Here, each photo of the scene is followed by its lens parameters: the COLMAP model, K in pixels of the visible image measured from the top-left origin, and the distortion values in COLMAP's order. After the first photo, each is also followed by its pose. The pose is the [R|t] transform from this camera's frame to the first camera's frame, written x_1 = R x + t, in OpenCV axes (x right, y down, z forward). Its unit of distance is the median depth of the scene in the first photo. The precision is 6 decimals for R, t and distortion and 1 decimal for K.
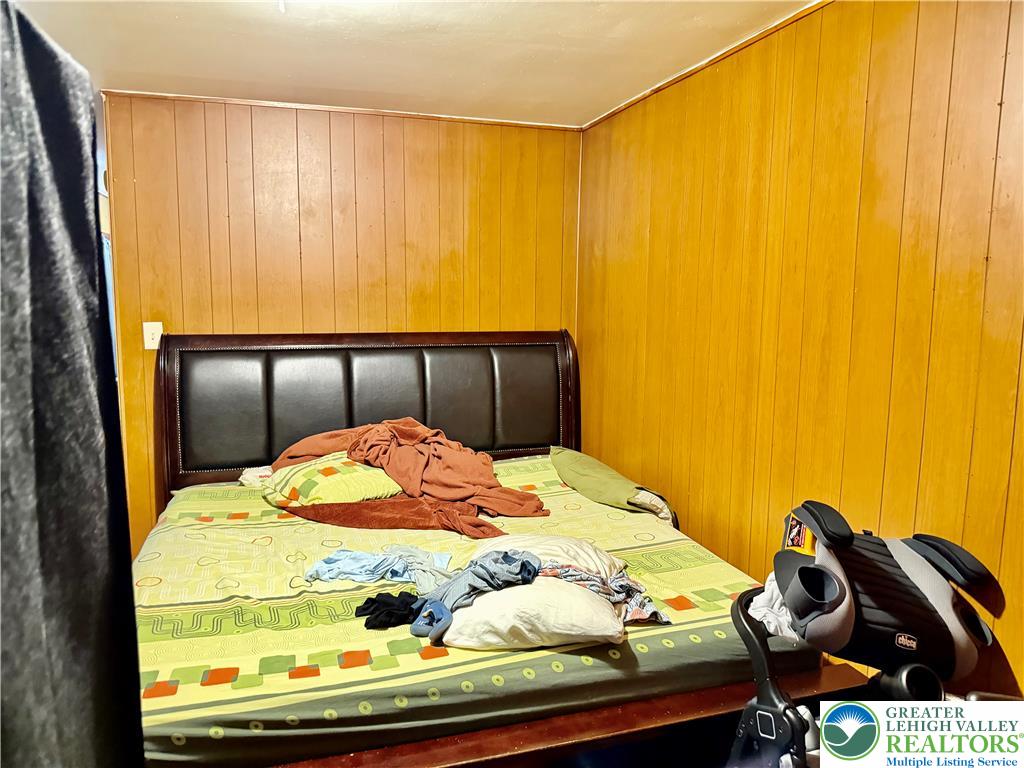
lens RADIAL K [[726.7, 0, 511.9], [0, 726.7, 382.6], [0, 0, 1]] dist [0.027621, -0.008784]
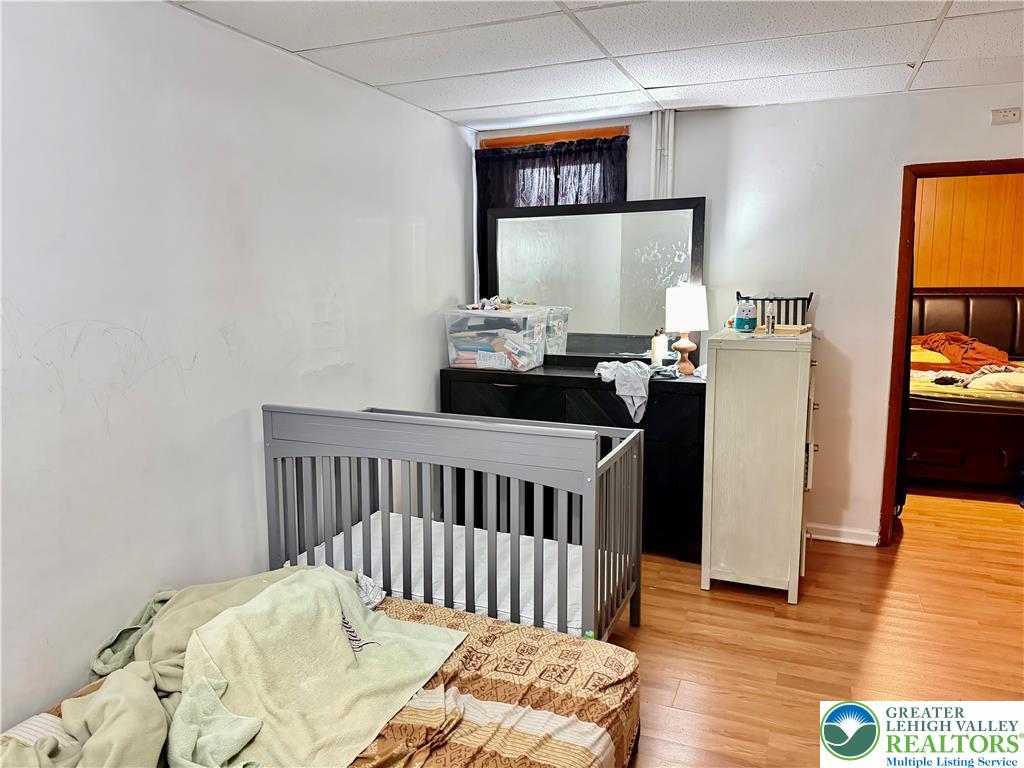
lens RADIAL K [[726.7, 0, 515.7], [0, 726.7, 376.8], [0, 0, 1]] dist [0.027621, -0.008784]
pose [[0.777235, 0.066999, -0.625633, 0.169256], [-0.061472, 0.997644, 0.030469, 0.179786], [0.626200, 0.014777, 0.779522, -1.217993]]
